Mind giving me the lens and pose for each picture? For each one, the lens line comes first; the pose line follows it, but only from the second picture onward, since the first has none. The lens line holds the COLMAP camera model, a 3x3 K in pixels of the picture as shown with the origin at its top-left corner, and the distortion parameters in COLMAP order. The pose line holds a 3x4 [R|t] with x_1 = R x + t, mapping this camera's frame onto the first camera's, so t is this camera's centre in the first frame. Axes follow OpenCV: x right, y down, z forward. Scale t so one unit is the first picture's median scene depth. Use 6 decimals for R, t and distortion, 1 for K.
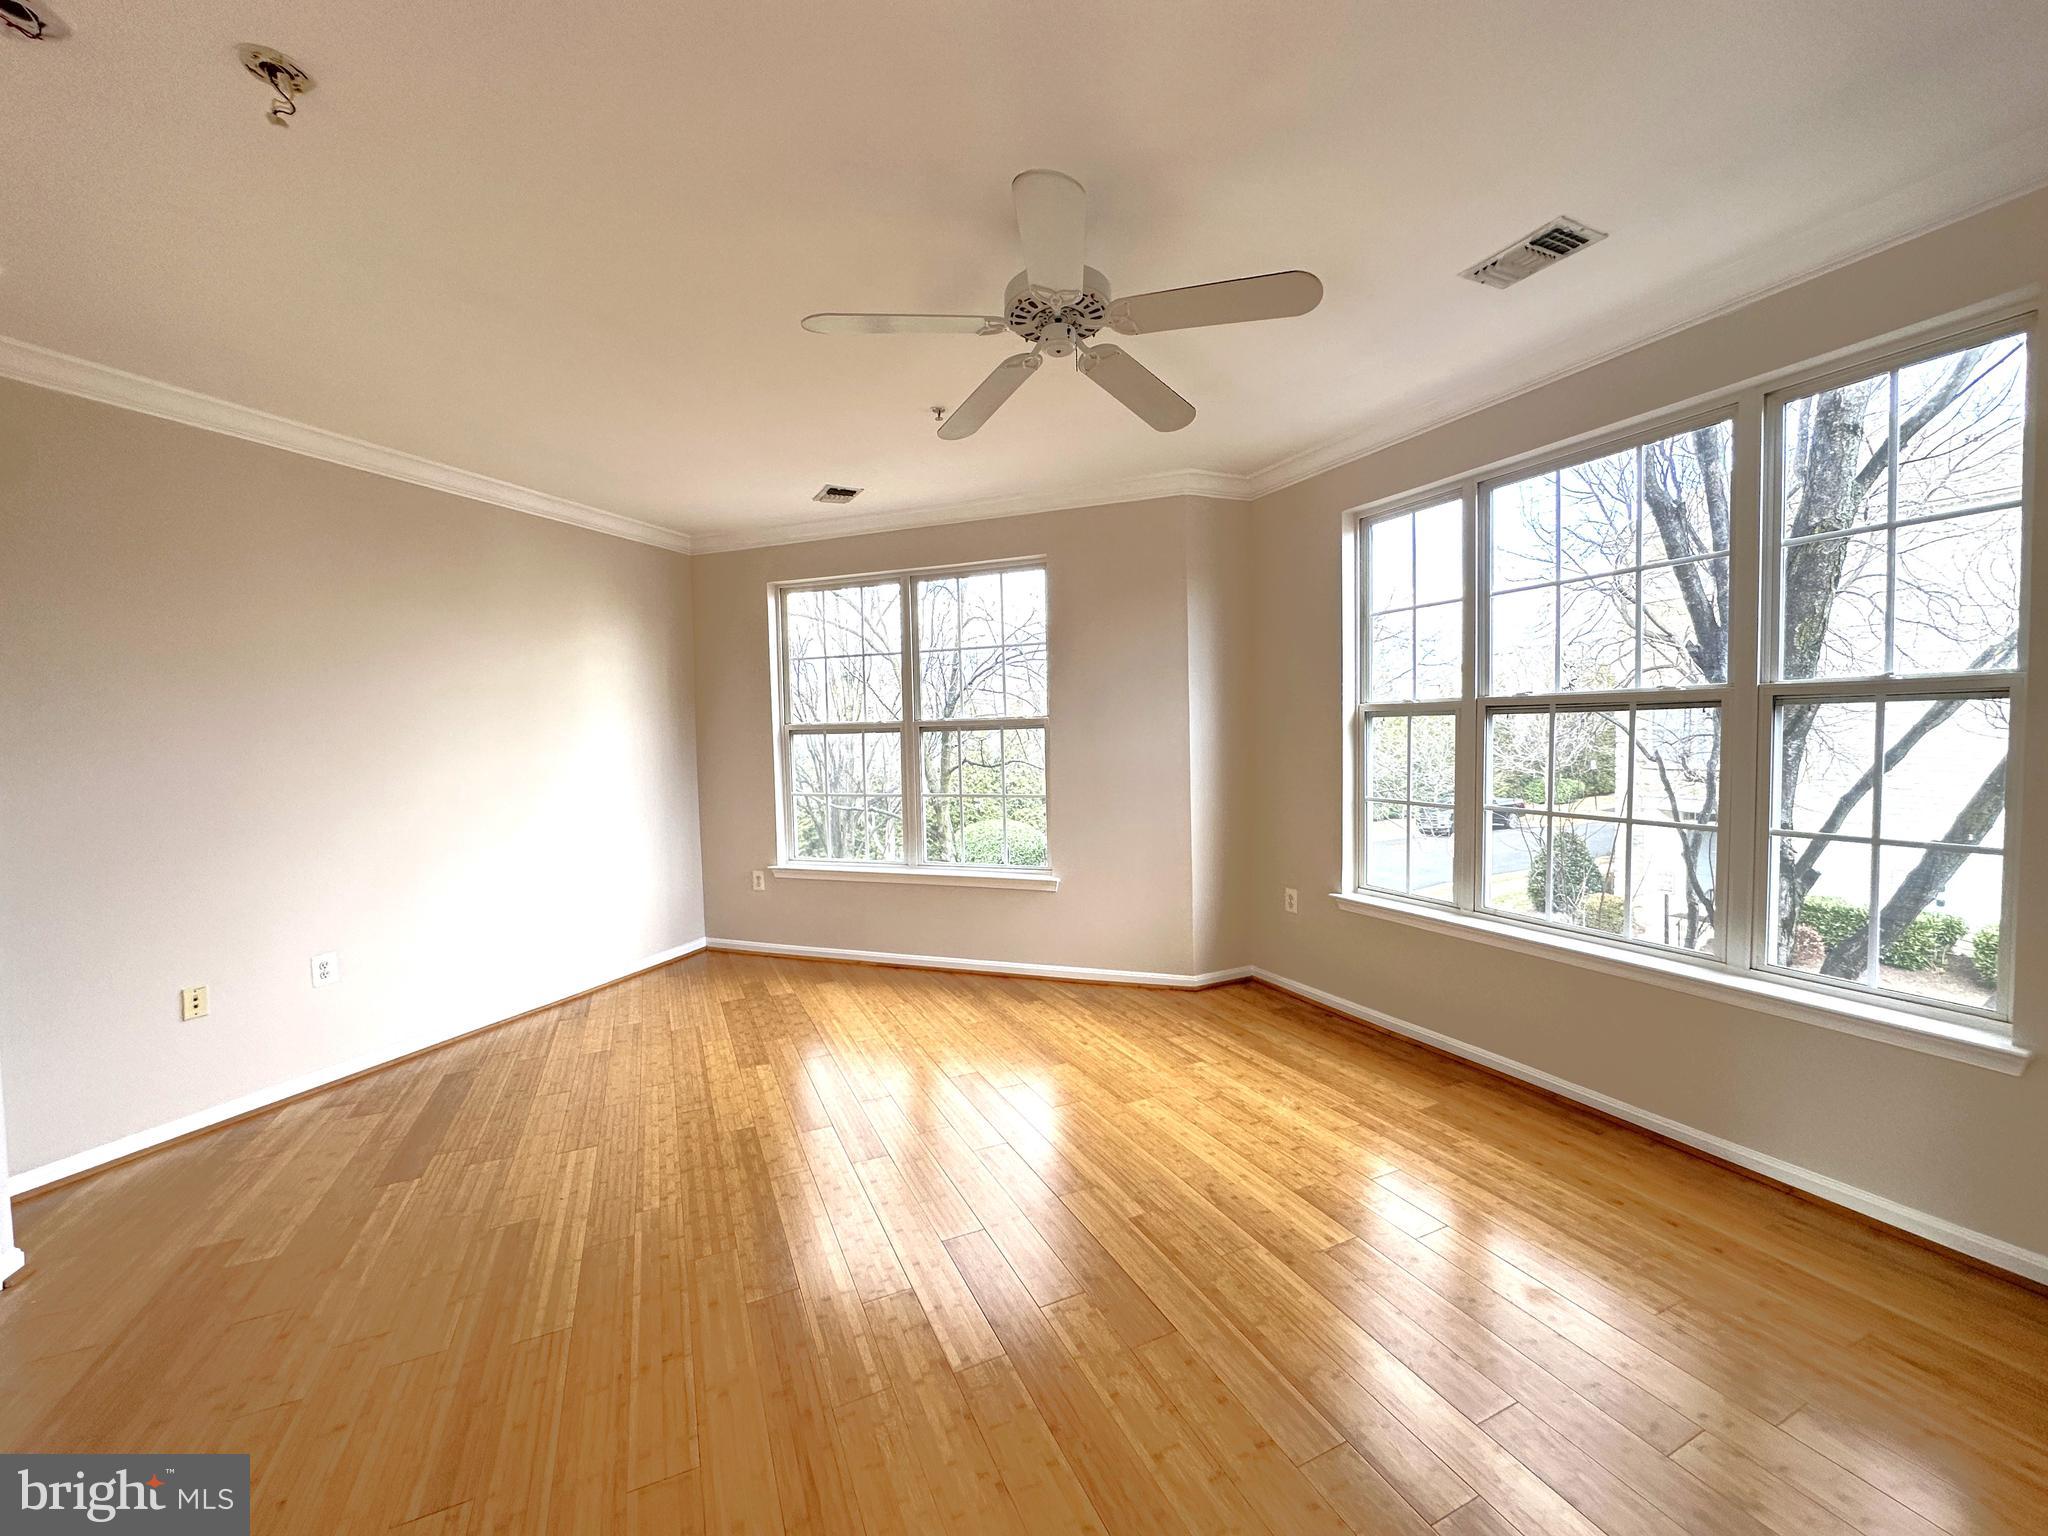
lens RADIAL K [[814.5, 0, 1022.9], [0, 814.5, 766.8], [0, 0, 1]] dist [-0.004170, 0.000390]
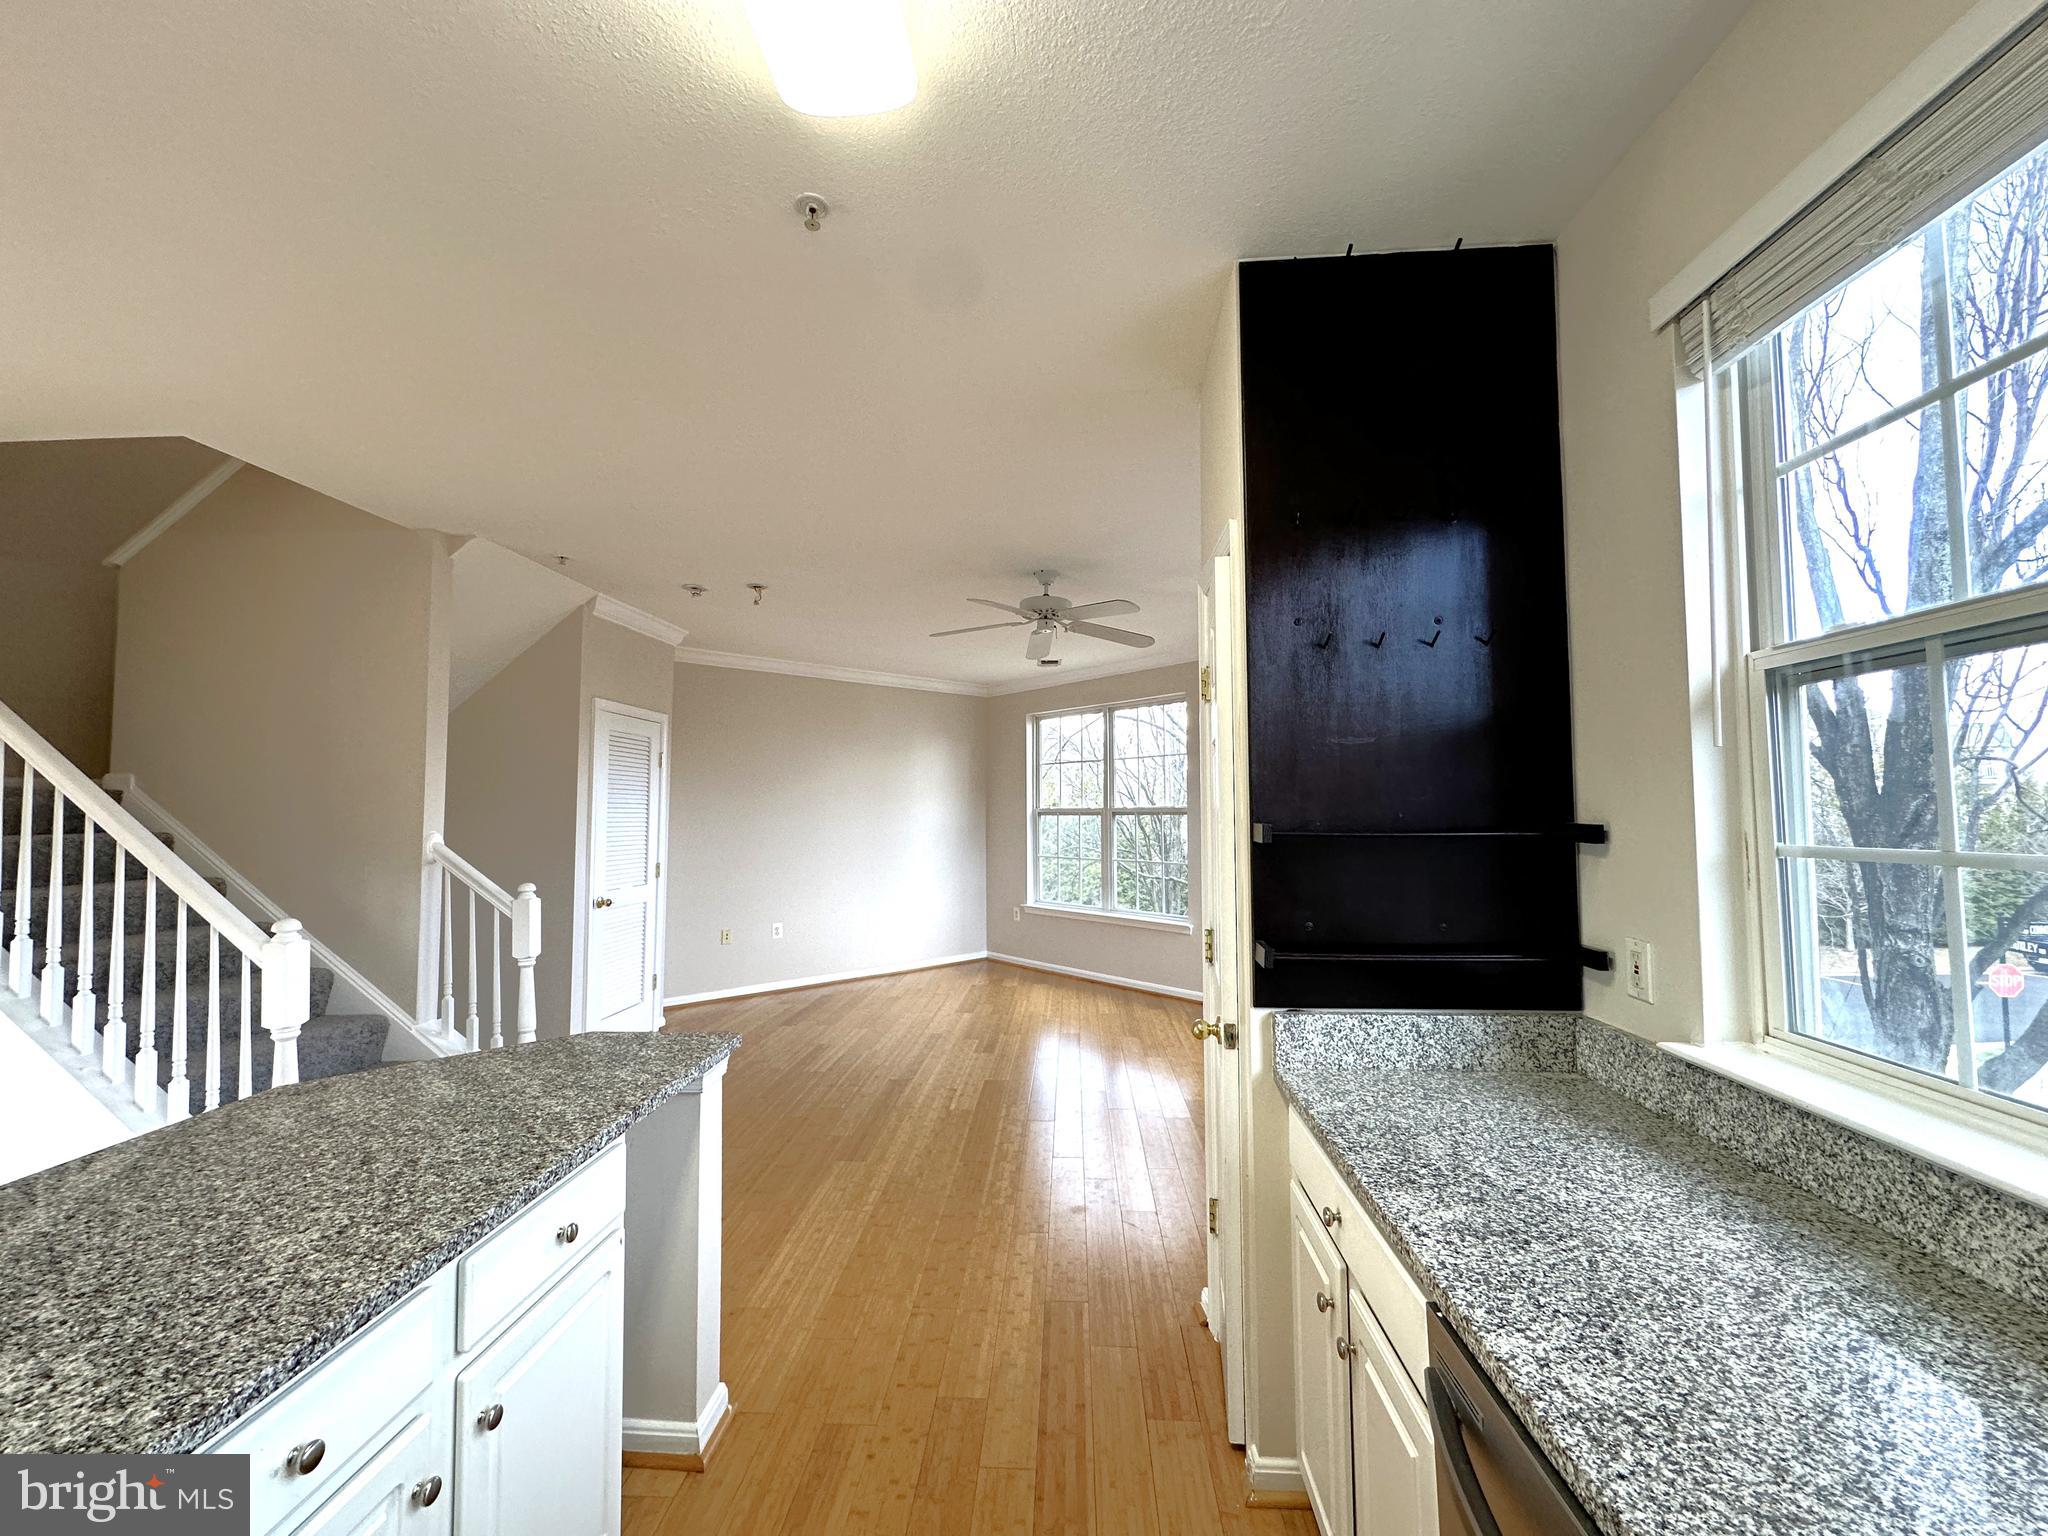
lens RADIAL K [[814.5, 0, 1022.9], [0, 814.5, 766.8], [0, 0, 1]] dist [-0.004170, 0.000390]
pose [[0.881308, -0.008152, -0.472472, 0.533472], [-0.037306, 0.995530, -0.086765, 0.002643], [0.471068, 0.094093, 0.877064, -0.432378]]
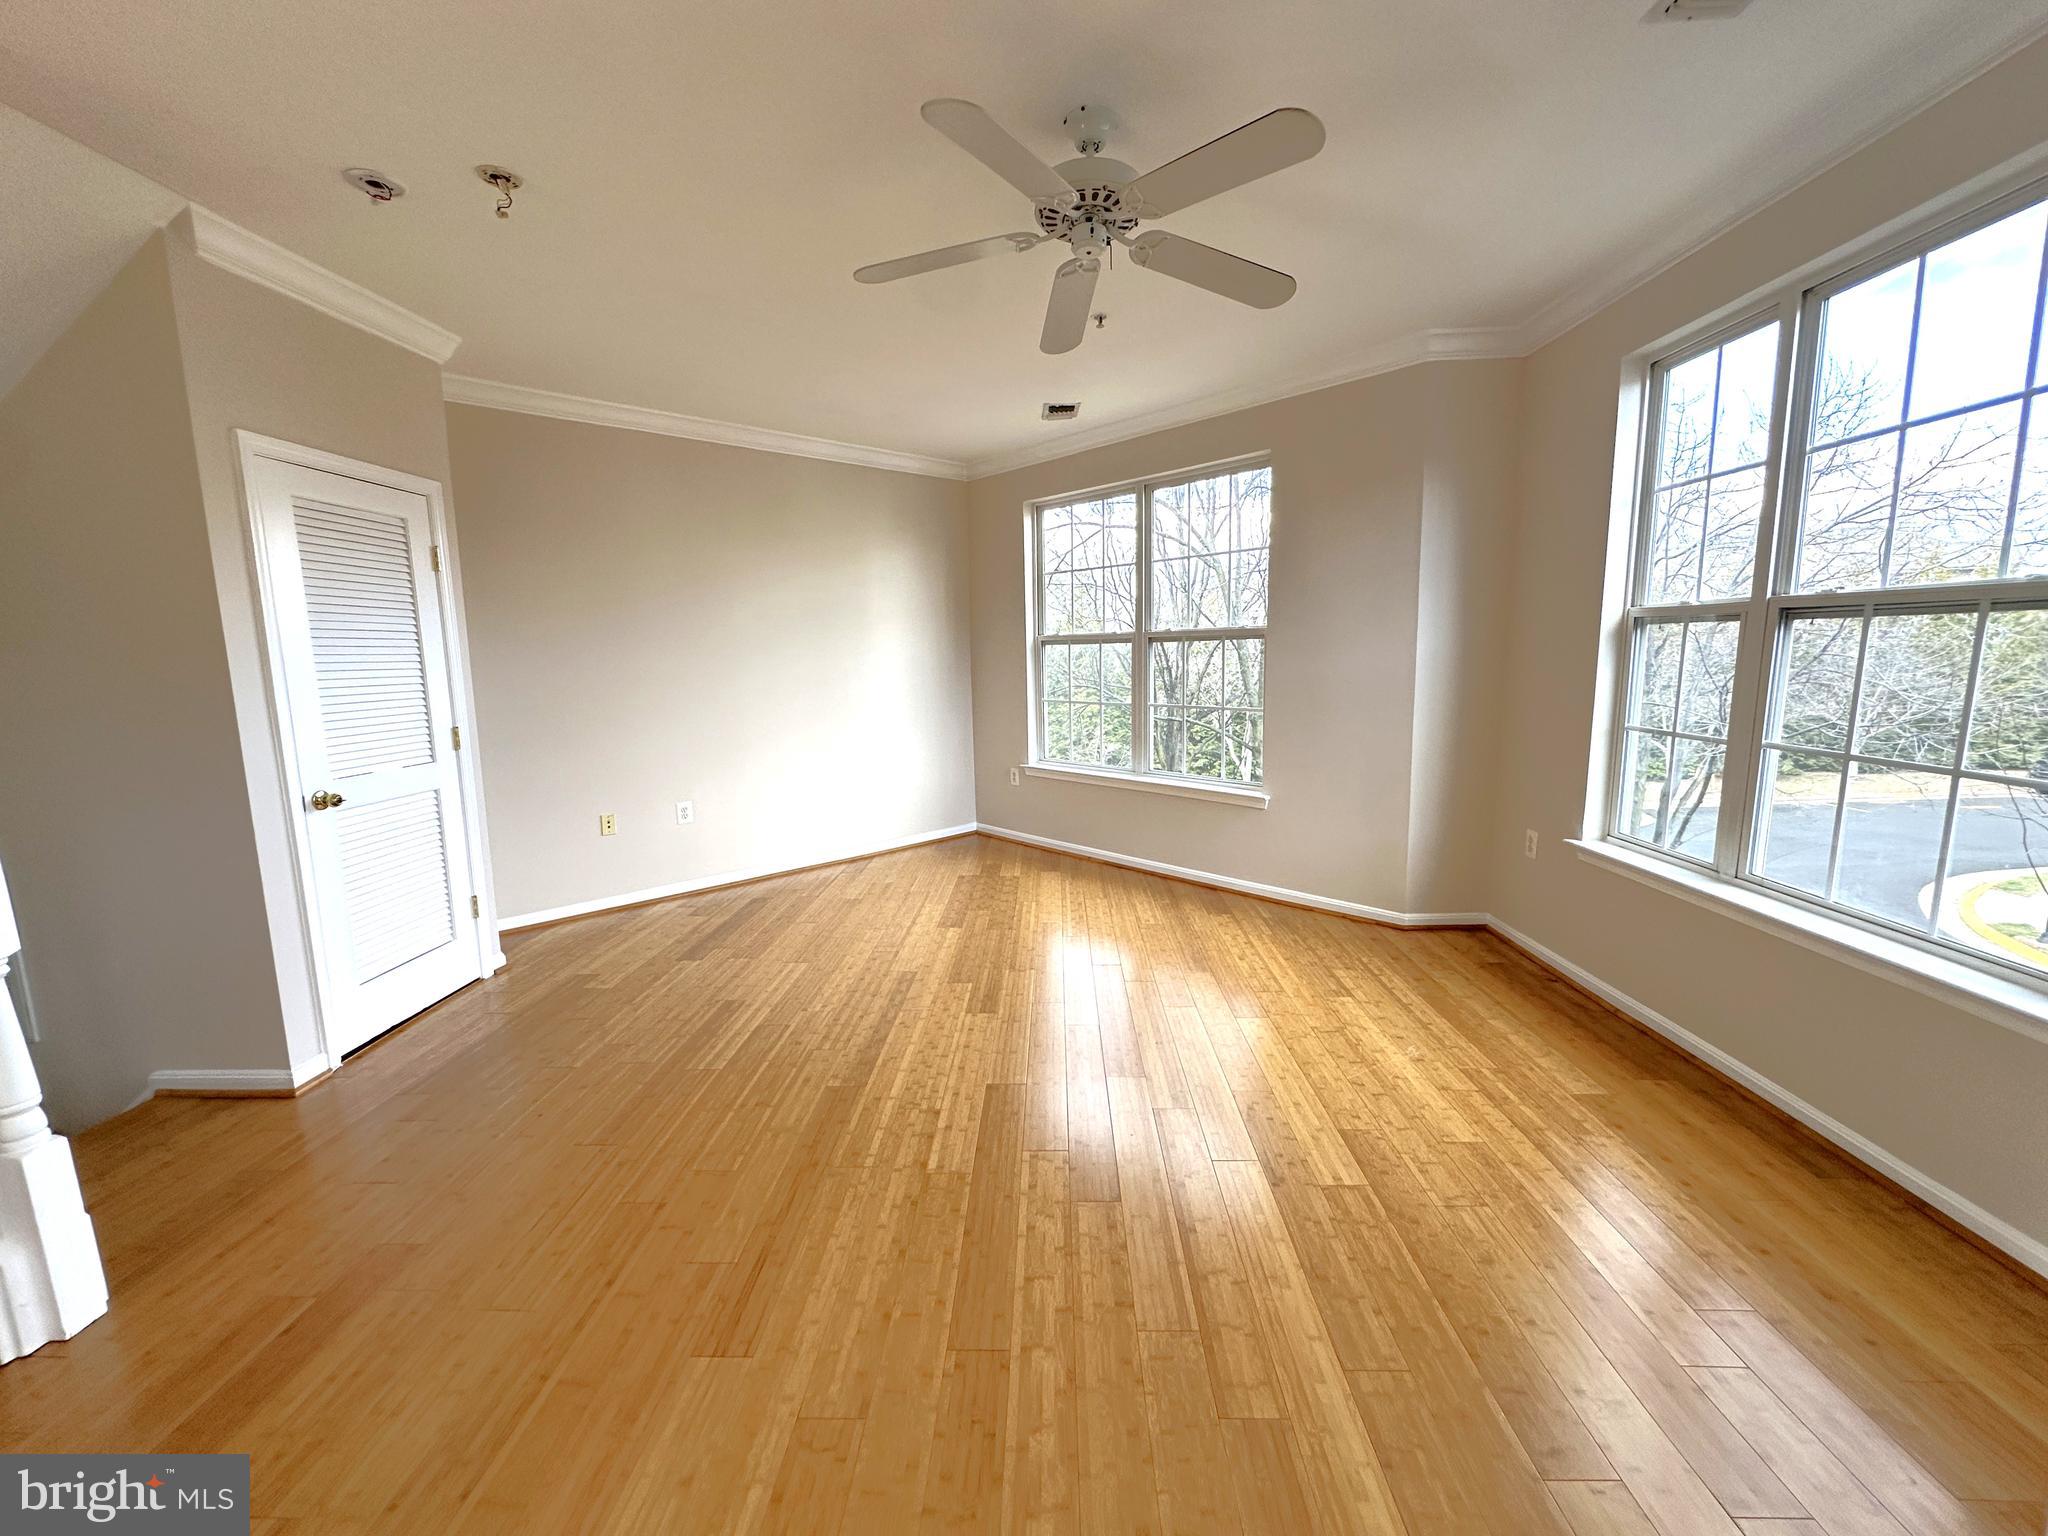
lens RADIAL K [[815.5, 0, 1024.0], [0, 815.5, 768.0], [0, 0, 1]] dist [-0.004496, -0.000061]
pose [[0.892725, 0.069971, -0.445137, 0.257357], [-0.020983, 0.993254, 0.114048, -0.000178], [0.450114, -0.092473, 0.888170, 0.016650]]
